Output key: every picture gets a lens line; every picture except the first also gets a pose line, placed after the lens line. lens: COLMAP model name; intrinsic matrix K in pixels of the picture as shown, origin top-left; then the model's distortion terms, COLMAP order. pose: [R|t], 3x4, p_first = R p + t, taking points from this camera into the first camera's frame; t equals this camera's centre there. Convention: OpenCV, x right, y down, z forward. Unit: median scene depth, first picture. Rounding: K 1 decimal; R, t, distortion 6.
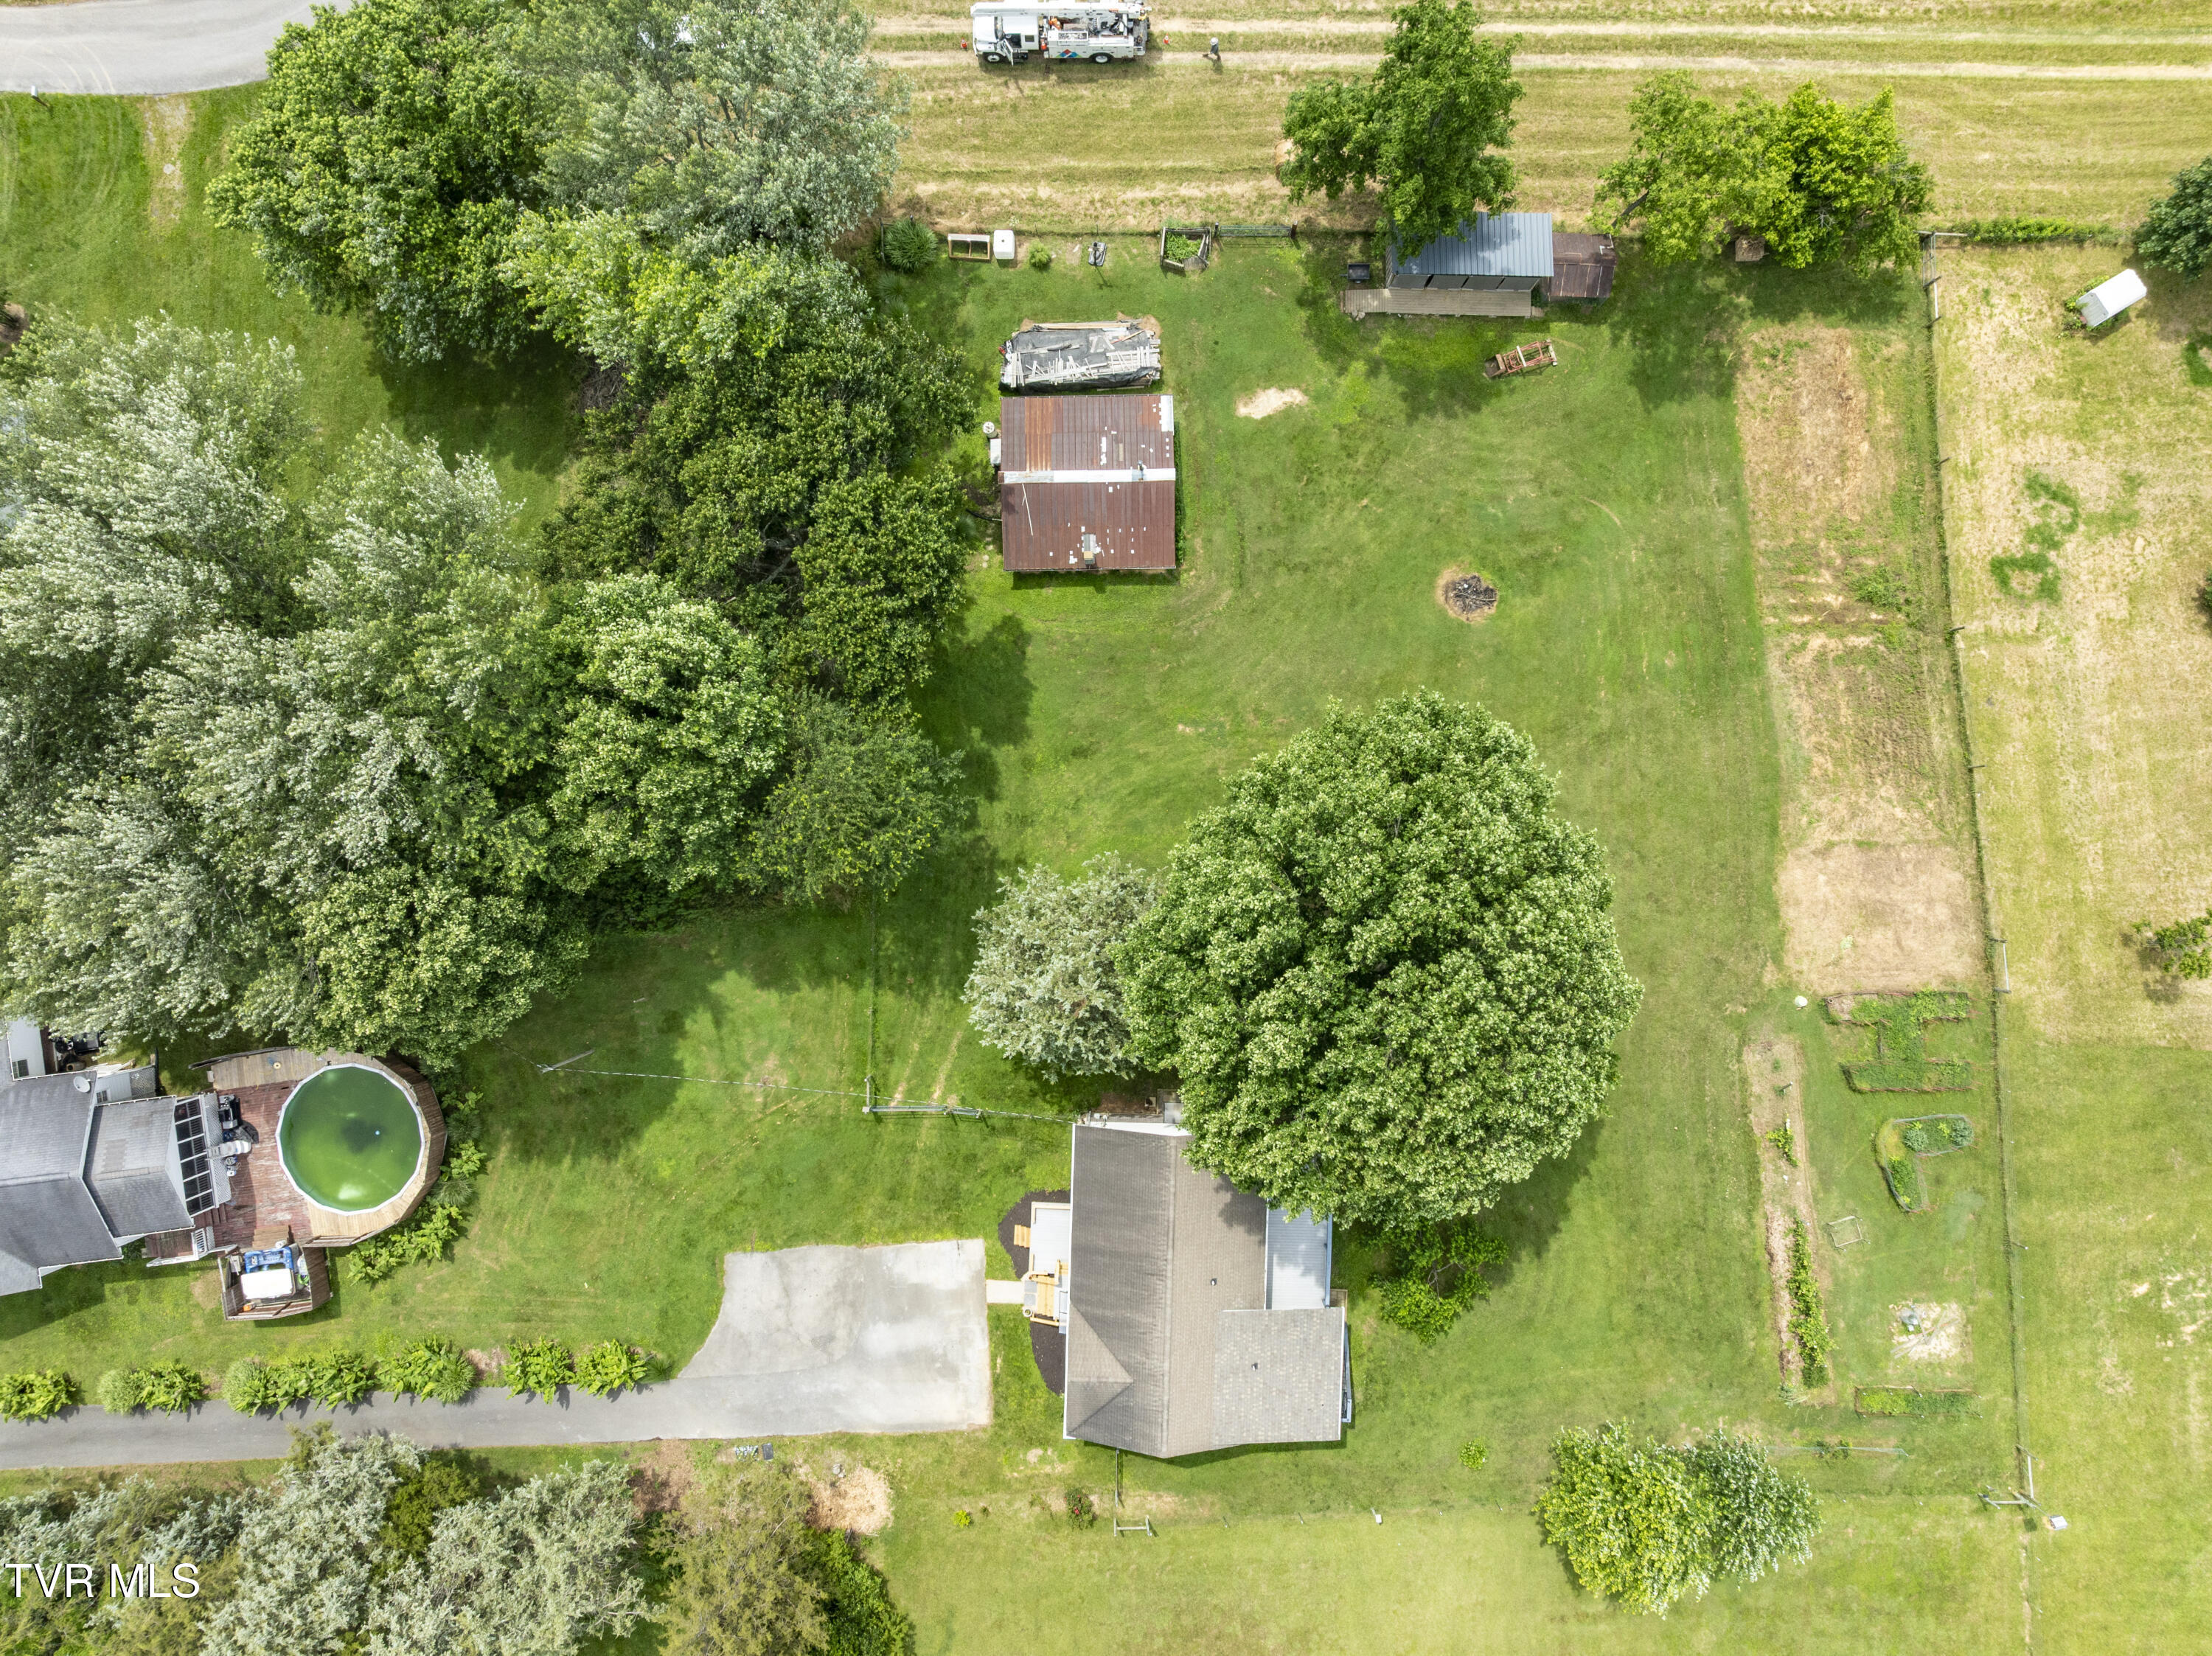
lens RADIAL K [[1549.4, 0, 1106.0], [0, 1549.4, 828.0], [0, 0, 1]] dist [-0.038022, 0.001620]
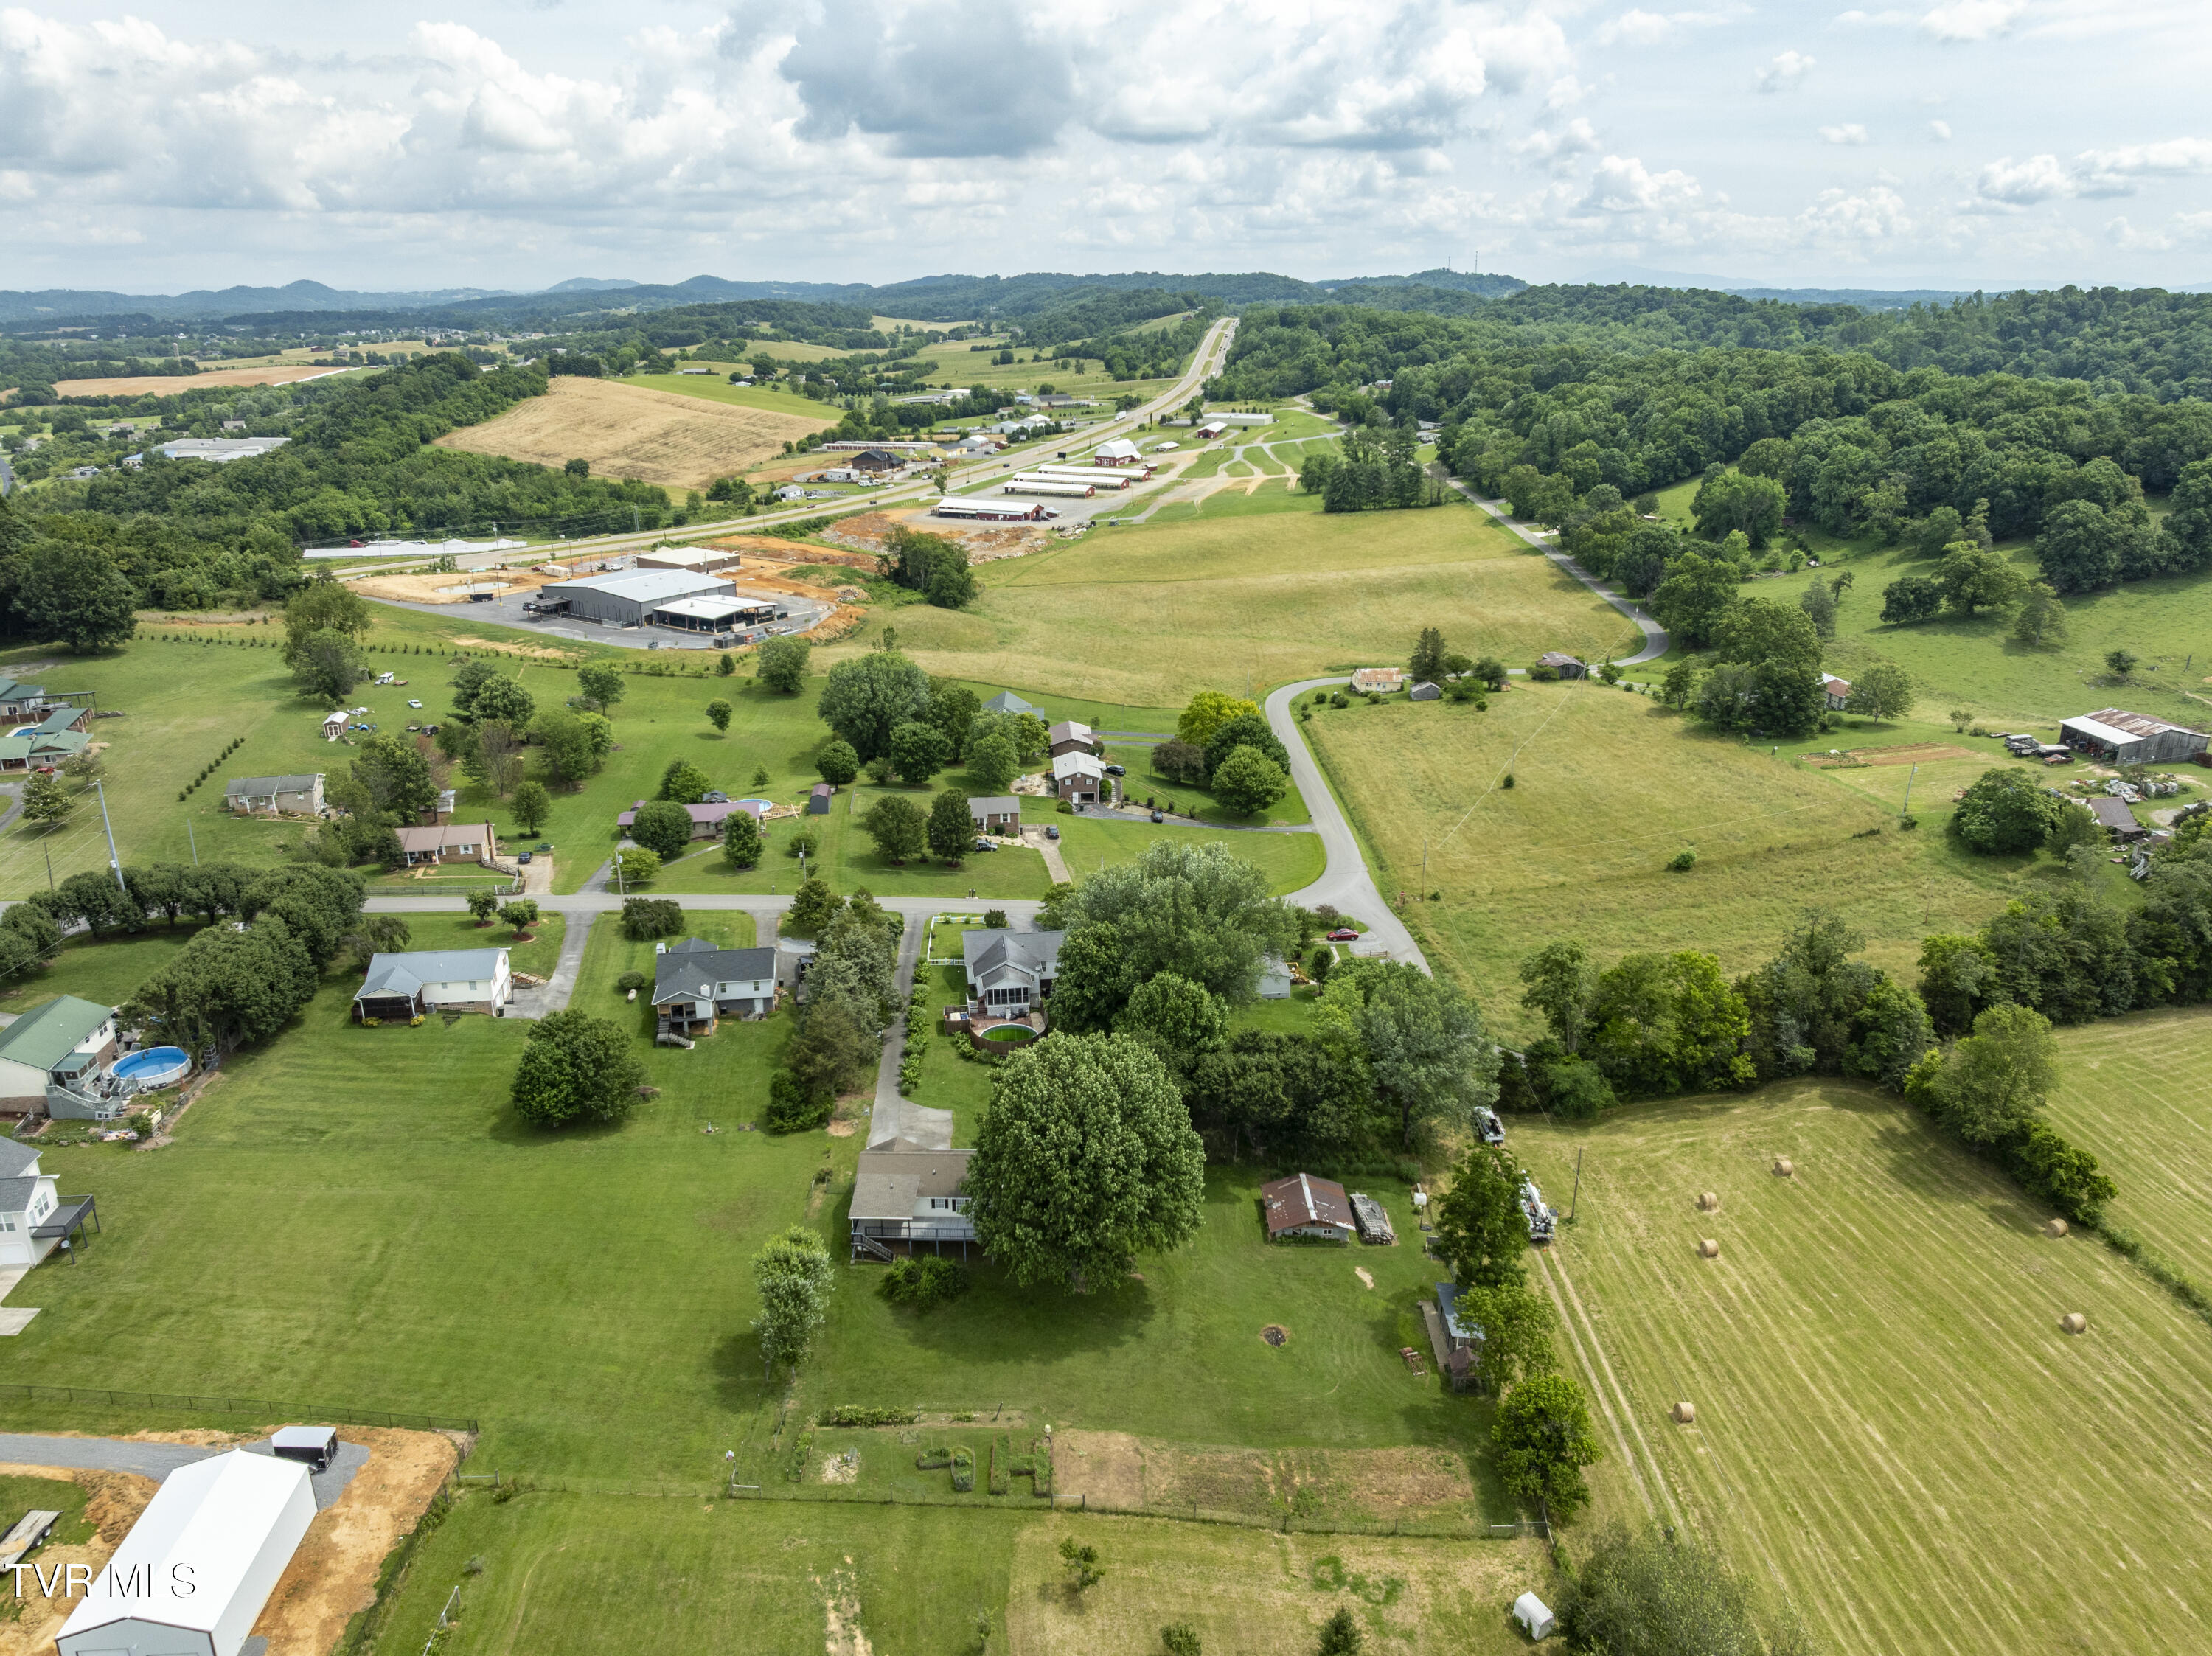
lens RADIAL K [[1549.4, 0, 1106.0], [0, 1549.4, 828.0], [0, 0, 1]] dist [-0.038022, 0.001620]
pose [[0.006181, 0.330487, -0.943790, 1.754646], [-0.999974, 0.005496, -0.004624, 0.052200], [0.003659, 0.943794, 0.330513, -0.161638]]
